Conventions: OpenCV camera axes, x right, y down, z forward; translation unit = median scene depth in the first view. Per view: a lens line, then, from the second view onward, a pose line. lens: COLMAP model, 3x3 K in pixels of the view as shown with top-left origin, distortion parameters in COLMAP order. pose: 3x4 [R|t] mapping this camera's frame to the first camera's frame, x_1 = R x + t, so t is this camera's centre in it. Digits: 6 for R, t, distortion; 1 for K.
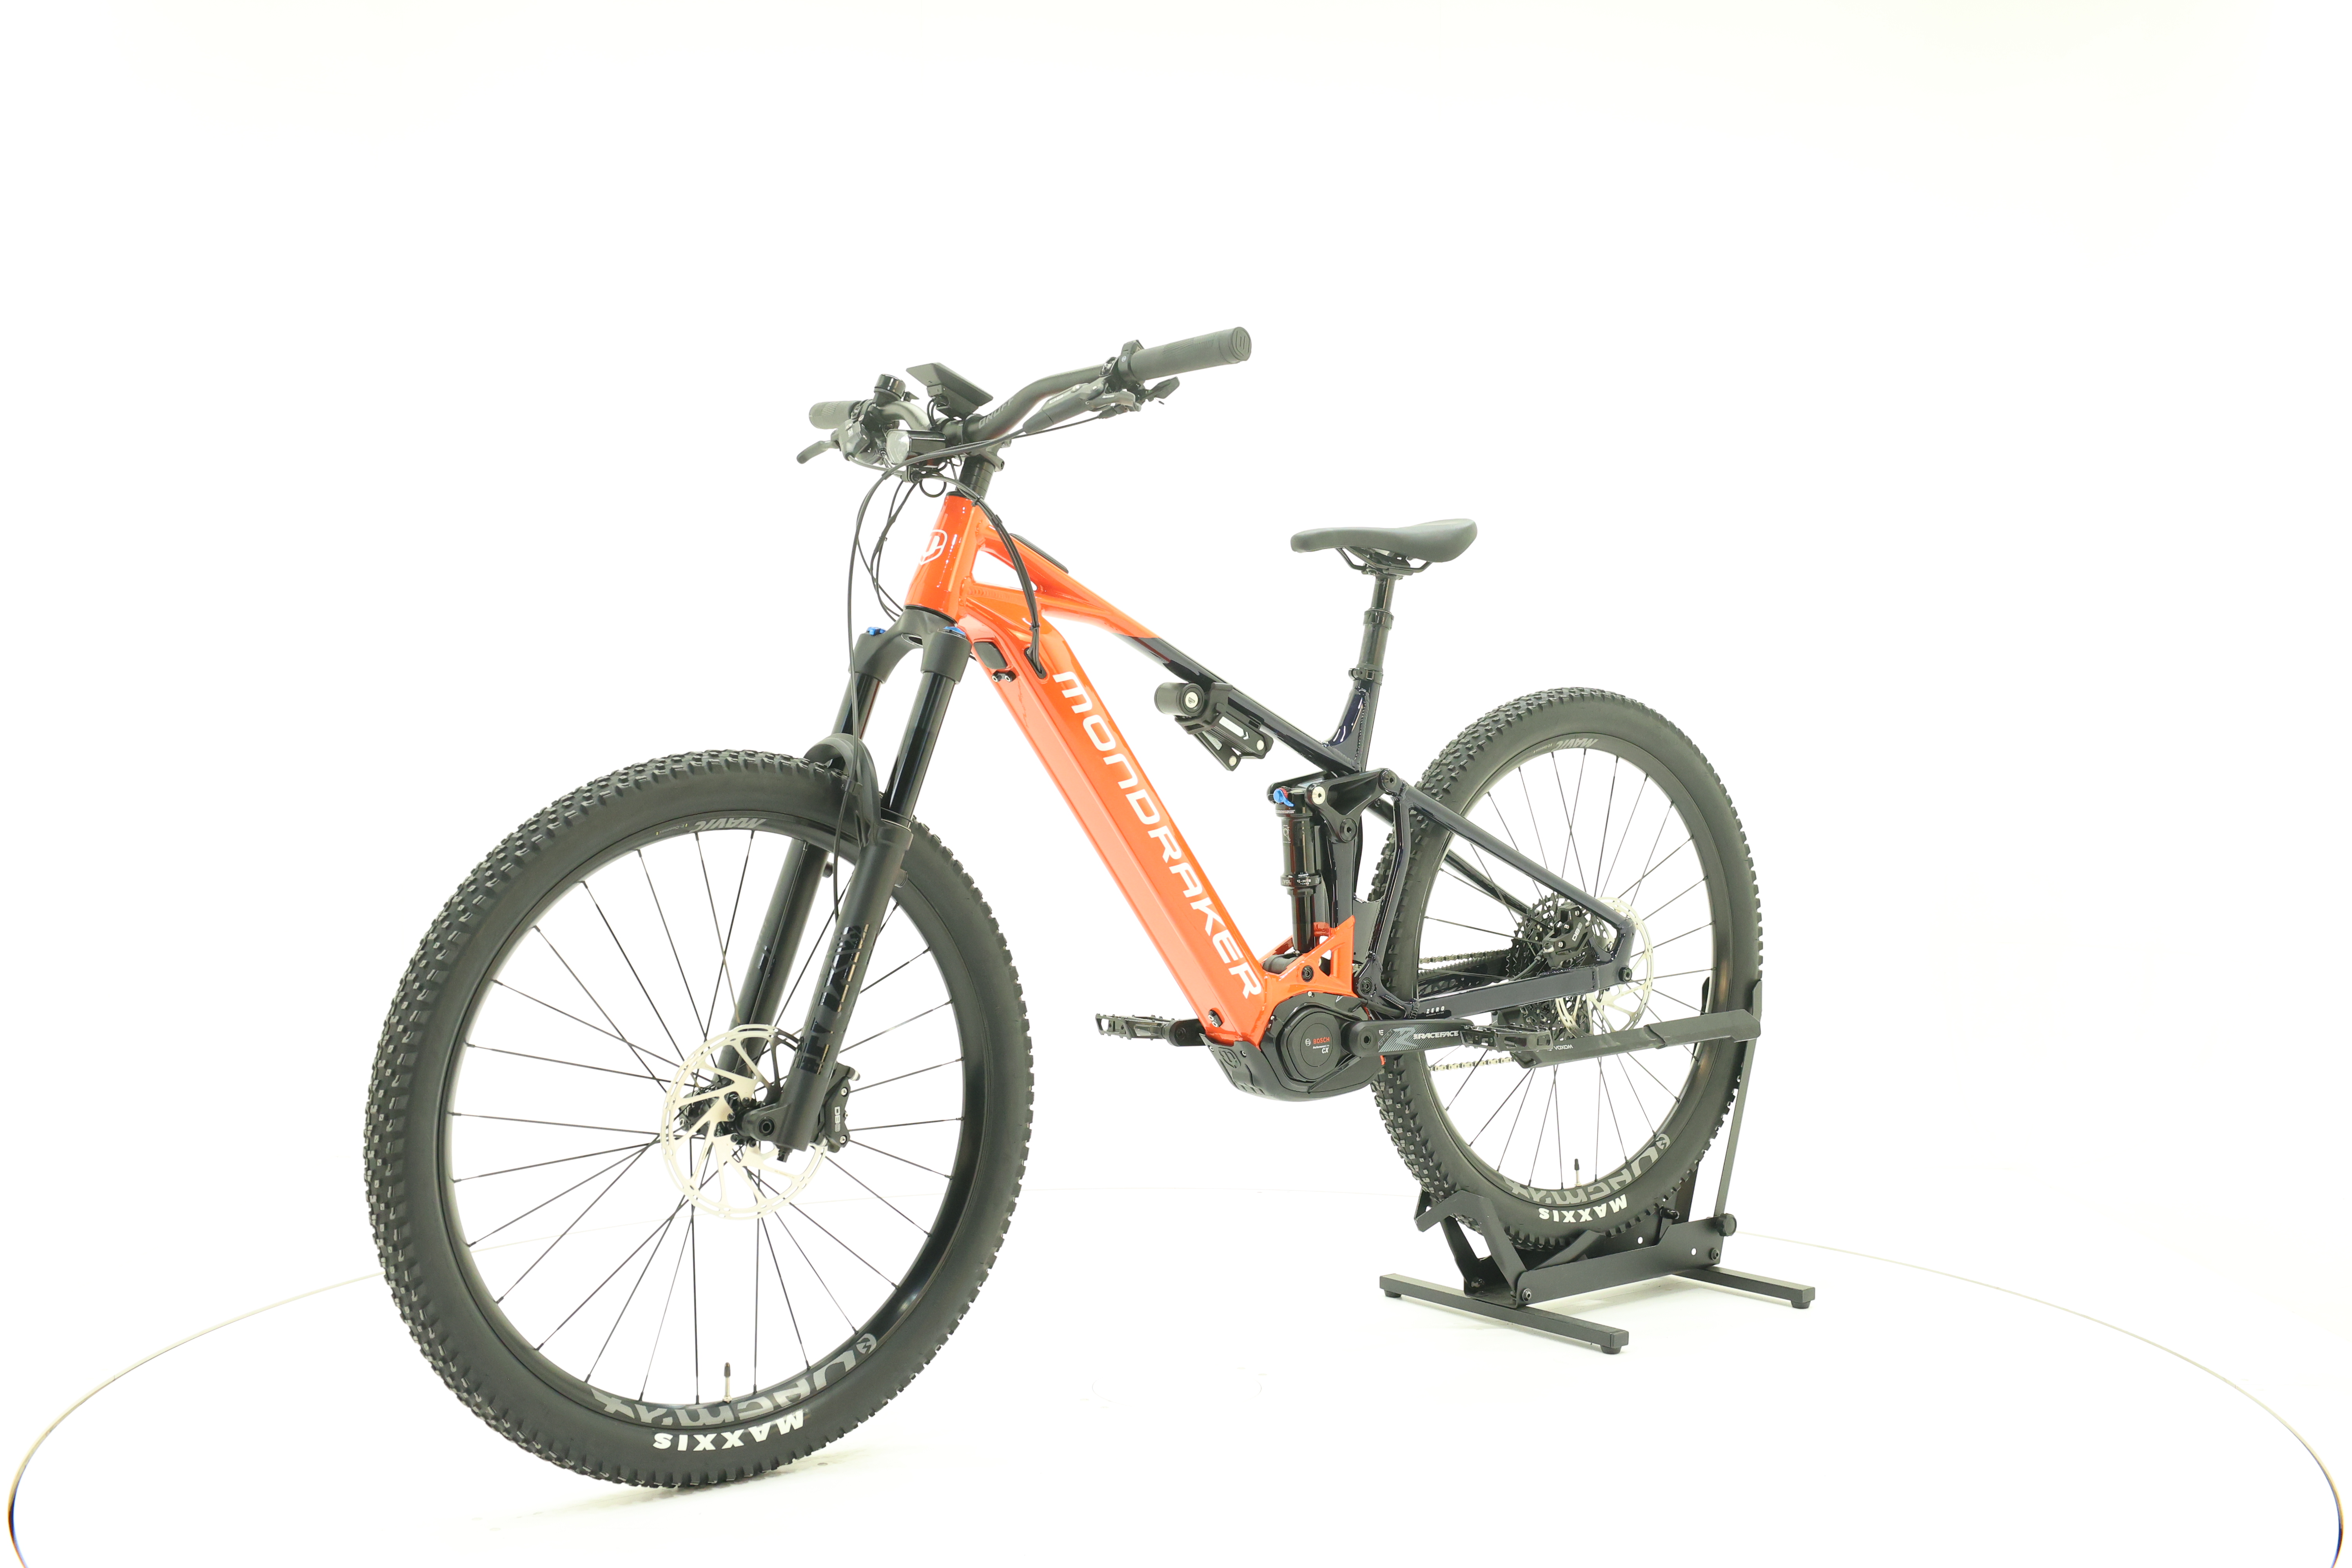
lens RADIAL K [[2528.0, 0, 1180.1], [0, 2528.0, 780.7], [0, 0, 1]] dist [-0.002708, 0.000000]
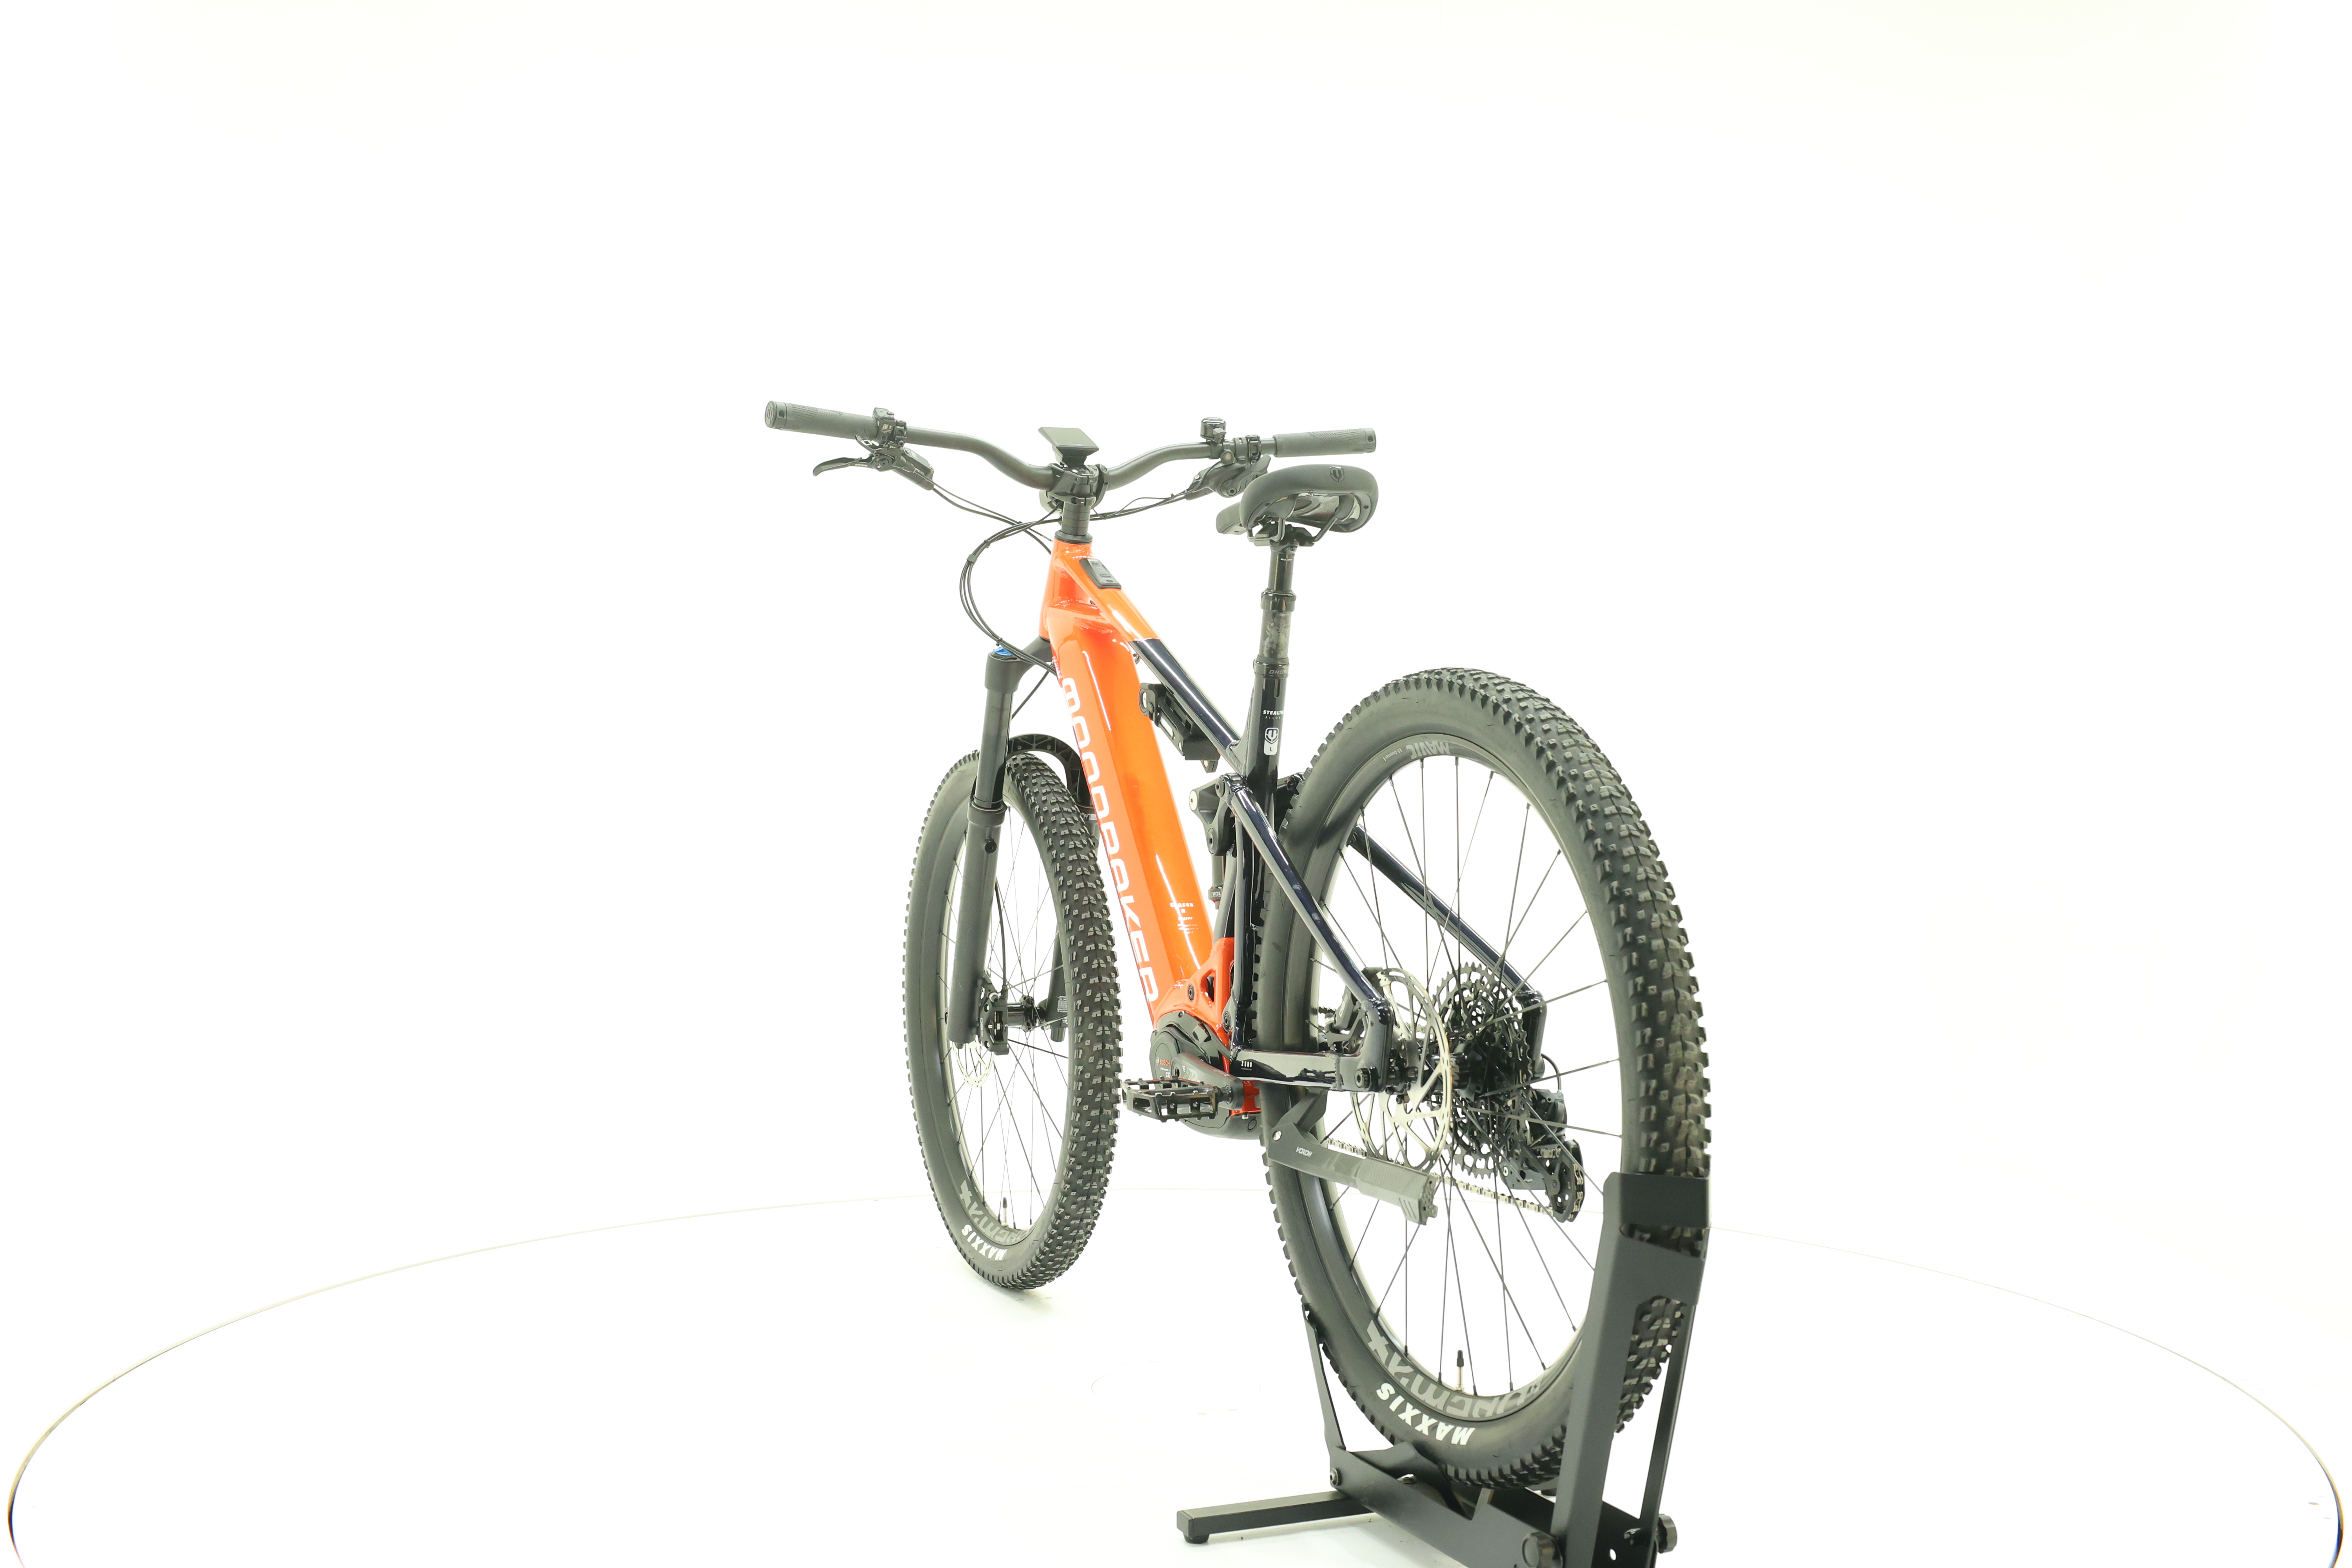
lens RADIAL K [[2528.0, 0, 1186.9], [0, 2528.0, 774.1], [0, 0, 1]] dist [-0.002708, 0.000000]
pose [[-0.264715, 0.013139, -0.964237, 0.960169], [-0.023396, 0.999525, 0.020042, -0.022641], [0.964043, 0.027864, -0.264282, 1.263724]]
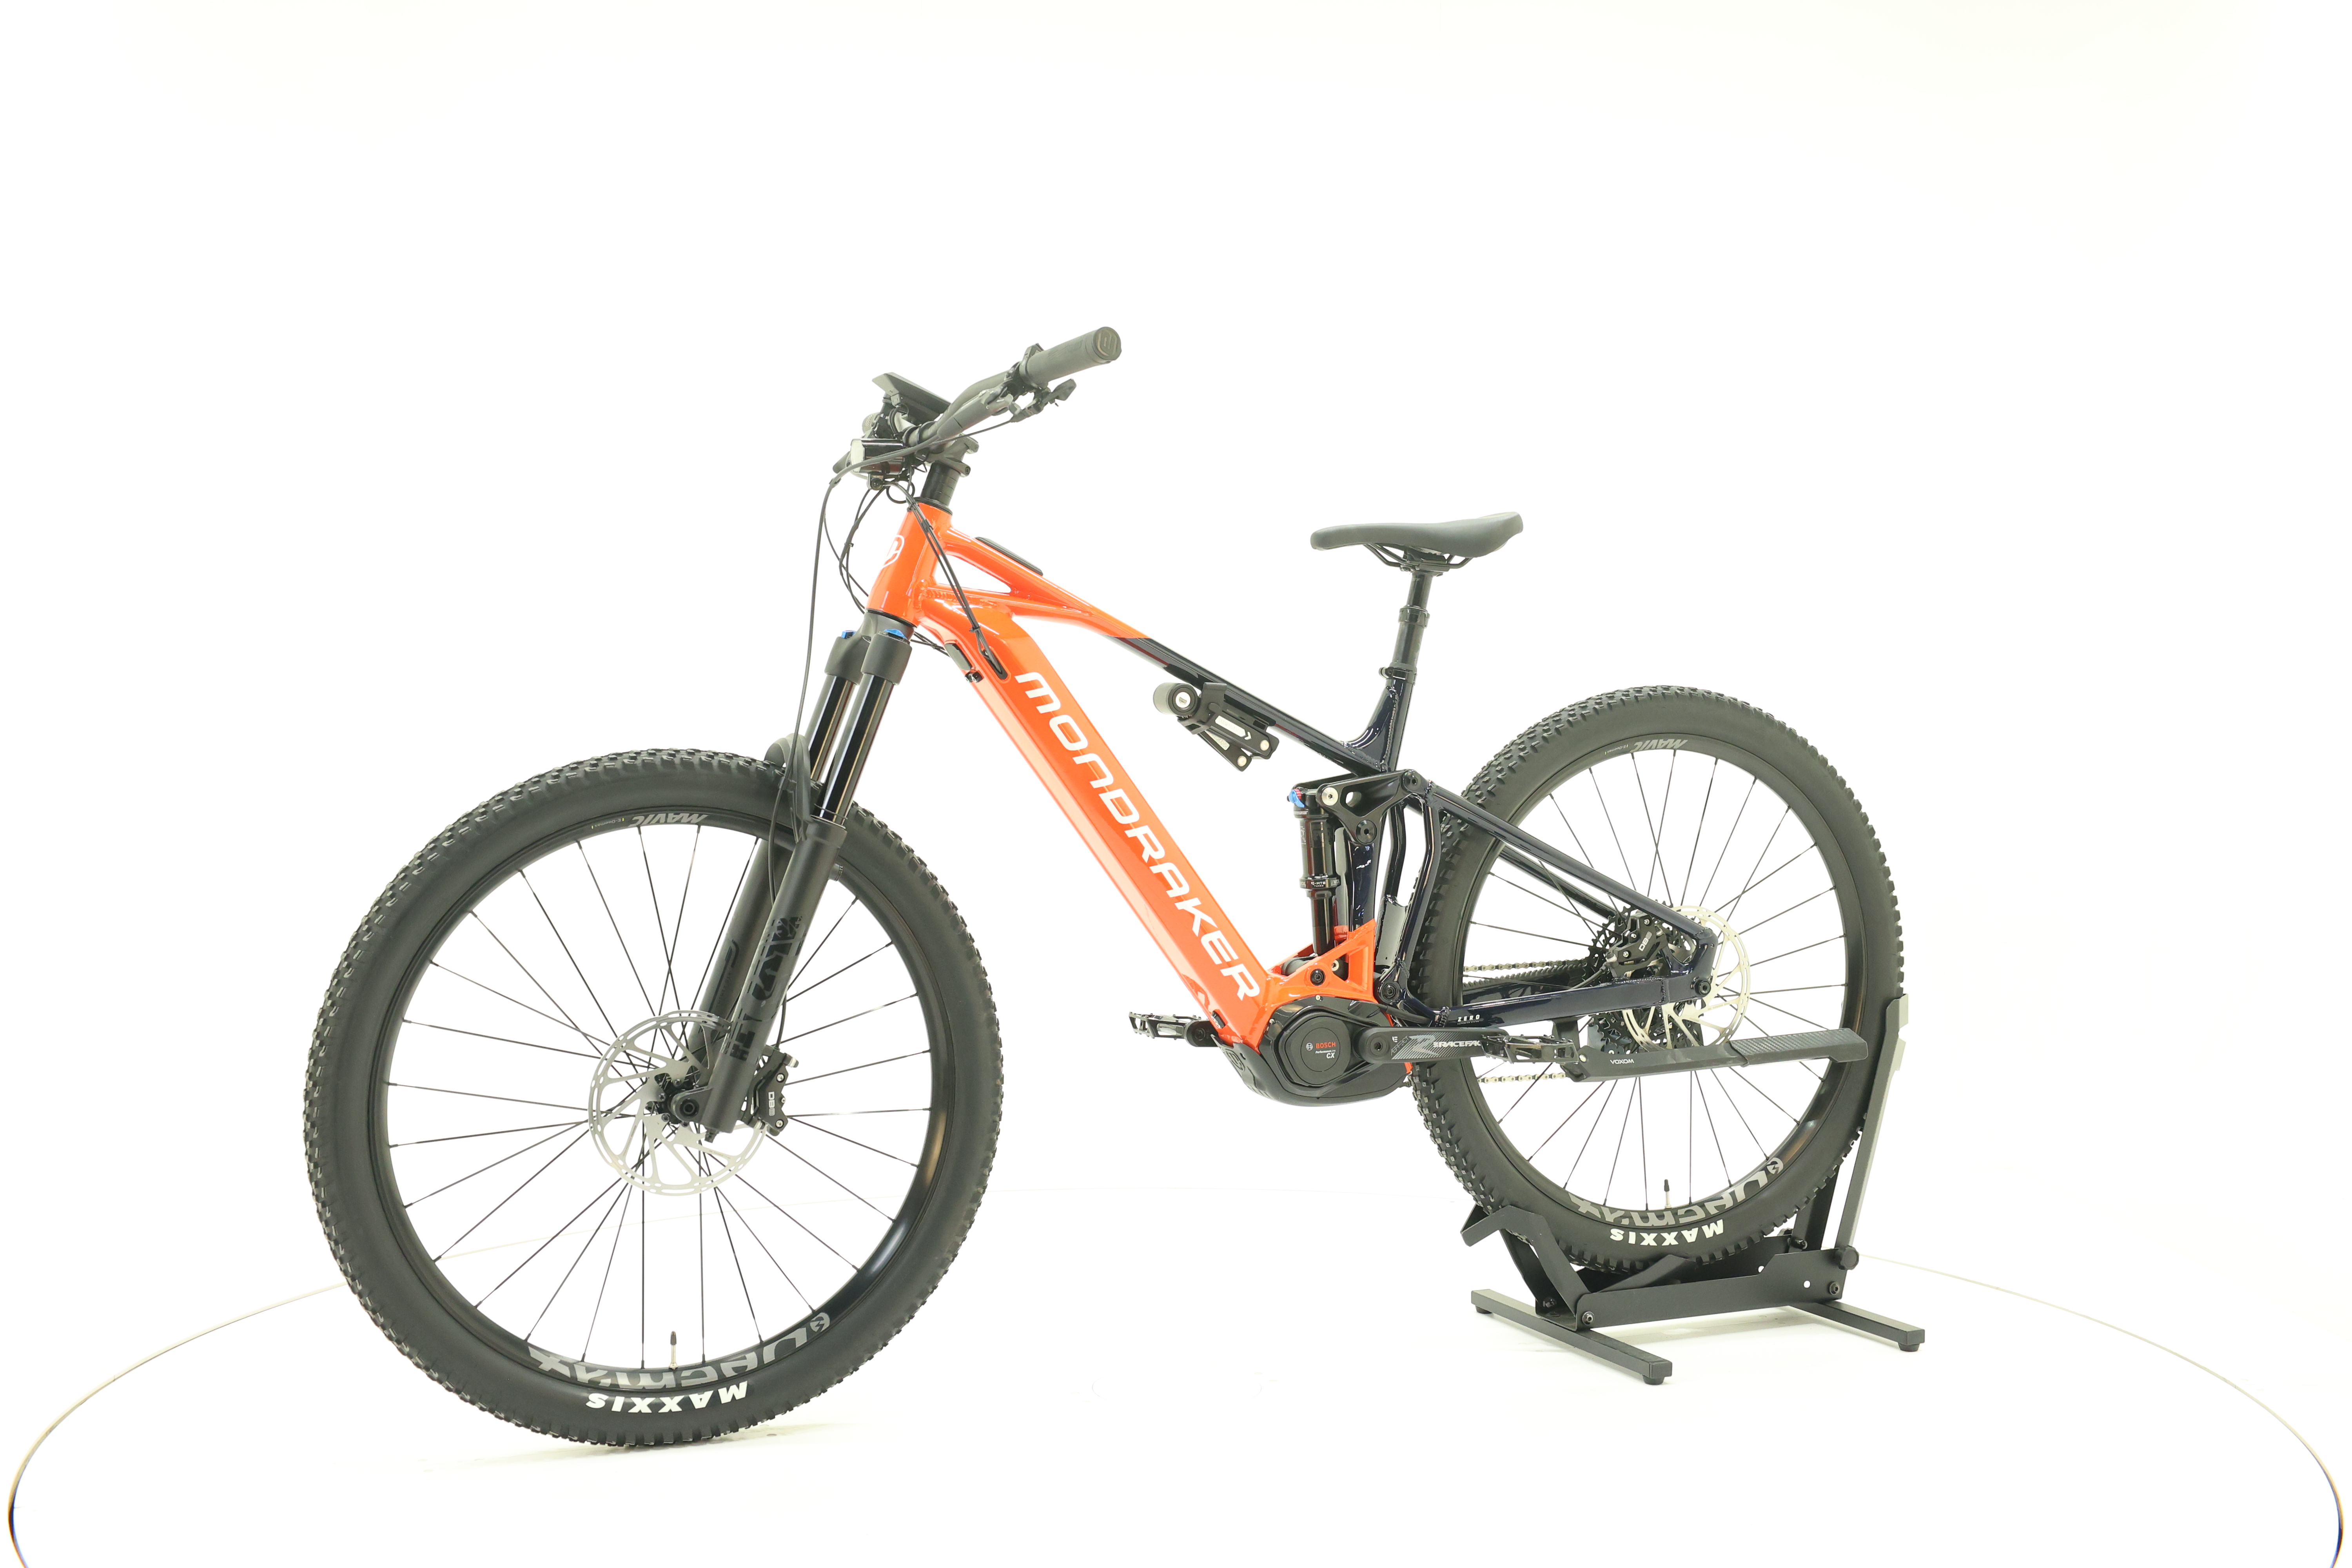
lens RADIAL K [[2528.0, 0, 1179.5], [0, 2528.0, 781.0], [0, 0, 1]] dist [-0.002708, 0.000000]
pose [[0.965480, 0.005368, -0.260421, 0.259460], [-0.005572, 0.999984, -0.000046, 0.000152], [0.260416, 0.001495, 0.965495, 0.034340]]
